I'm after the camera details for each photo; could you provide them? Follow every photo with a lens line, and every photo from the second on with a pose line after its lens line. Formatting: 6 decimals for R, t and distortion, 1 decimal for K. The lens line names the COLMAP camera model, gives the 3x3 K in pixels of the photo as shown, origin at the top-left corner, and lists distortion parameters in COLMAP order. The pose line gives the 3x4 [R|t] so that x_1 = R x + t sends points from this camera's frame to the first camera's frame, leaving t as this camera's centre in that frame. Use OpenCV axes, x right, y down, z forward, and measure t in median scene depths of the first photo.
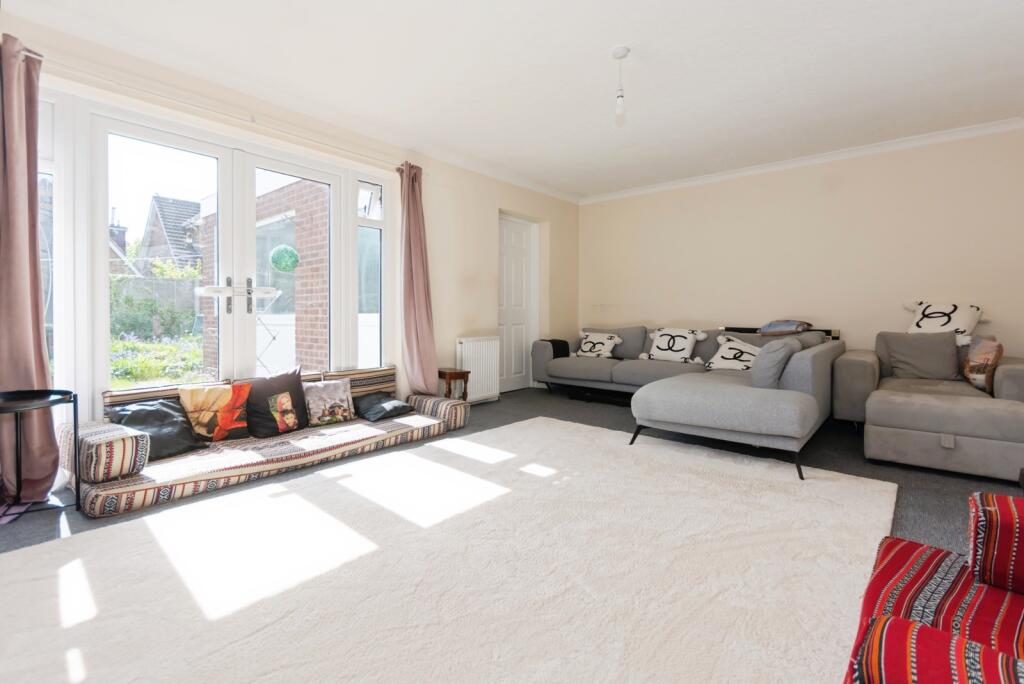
lens RADIAL K [[449.1, 0, 511.6], [0, 449.1, 318.7], [0, 0, 1]] dist [-0.000465, 0.000156]
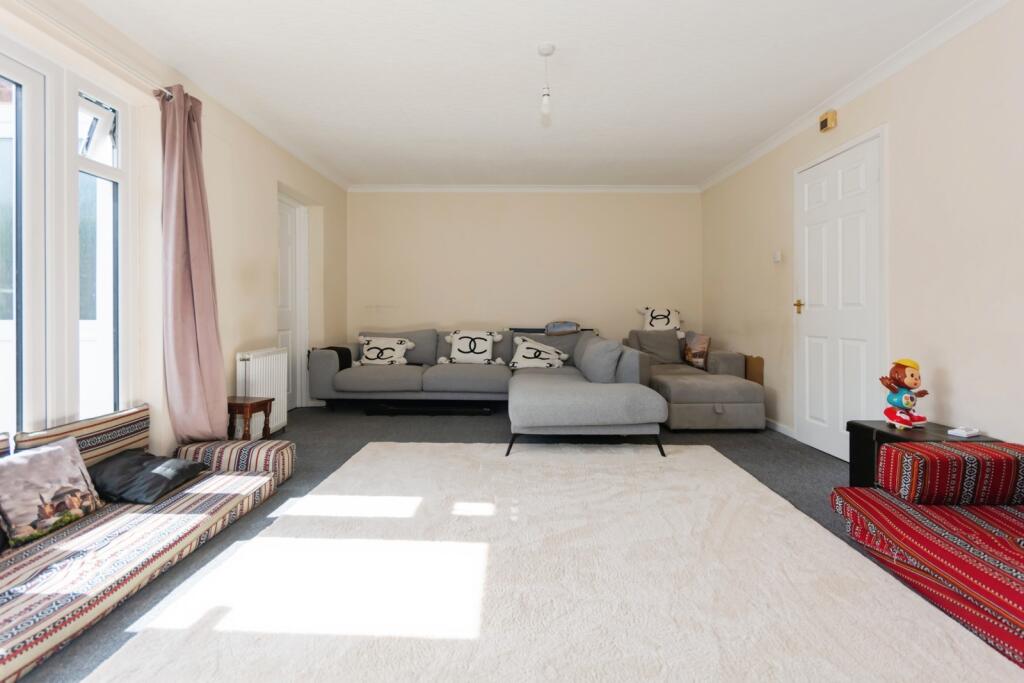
lens RADIAL K [[452.3, 0, 510.7], [0, 452.3, 313.4], [0, 0, 1]] dist [-0.000071, 0.000152]
pose [[0.773335, -0.002889, 0.633991, -0.285231], [0.007398, 0.999963, -0.004467, -0.016317], [-0.633955, 0.008145, 0.773327, 0.201832]]
